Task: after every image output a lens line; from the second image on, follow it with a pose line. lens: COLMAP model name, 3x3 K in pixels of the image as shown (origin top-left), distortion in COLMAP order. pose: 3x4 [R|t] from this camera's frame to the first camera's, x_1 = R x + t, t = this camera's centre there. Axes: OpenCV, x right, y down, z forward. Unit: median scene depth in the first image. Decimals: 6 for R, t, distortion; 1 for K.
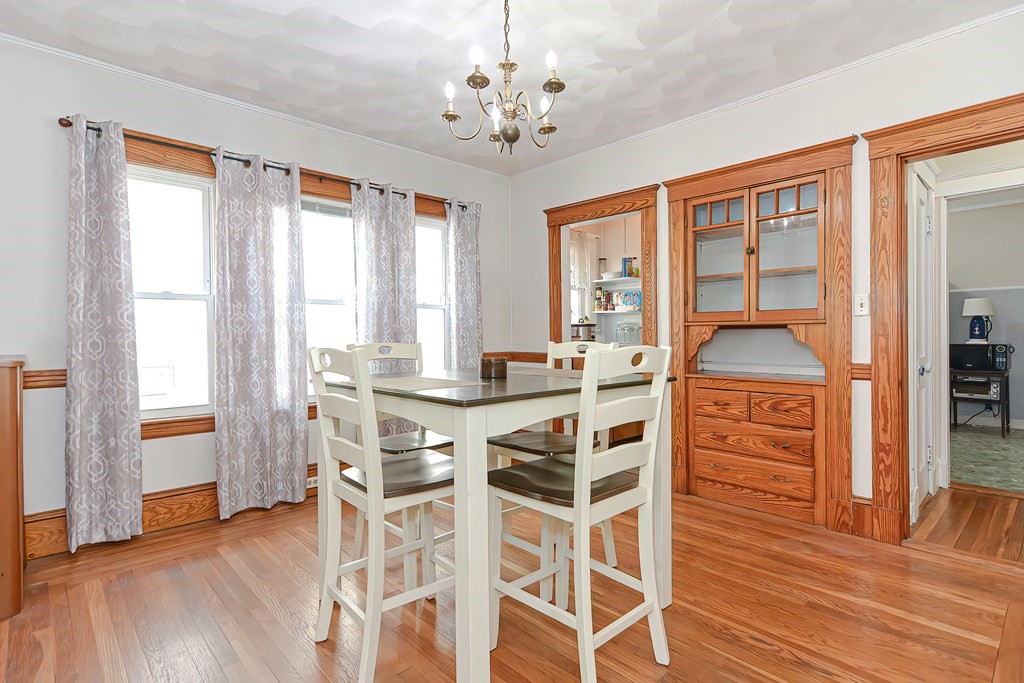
lens RADIAL K [[505.1, 0, 518.2], [0, 505.1, 335.7], [0, 0, 1]] dist [0.015608, -0.007799]
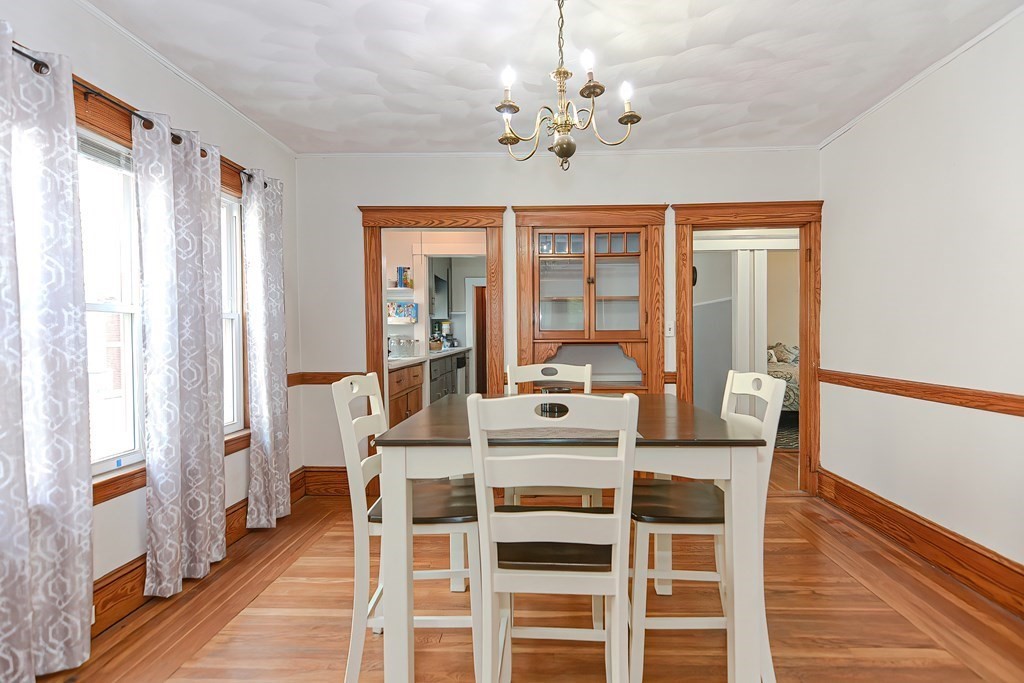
lens RADIAL K [[505.1, 0, 524.9], [0, 505.1, 341.2], [0, 0, 1]] dist [0.015608, -0.007799]
pose [[0.713706, -0.007150, 0.700409, -0.429949], [0.003676, 0.999972, 0.006463, -0.028736], [-0.700436, -0.002038, 0.713712, 0.227847]]
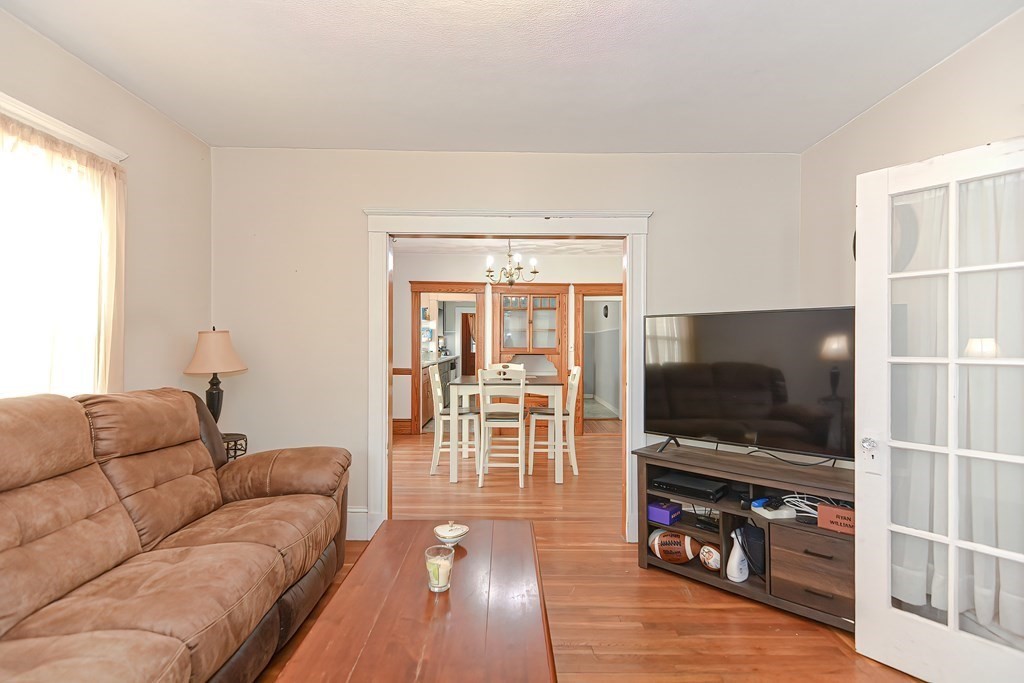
lens RADIAL K [[505.1, 0, 520.0], [0, 505.1, 345.2], [0, 0, 1]] dist [0.015608, -0.007799]
pose [[0.684472, 0.005889, 0.729015, -1.087032], [-0.006356, 0.999978, -0.002110, -0.049009], [-0.729011, -0.003190, 0.684494, -0.461210]]
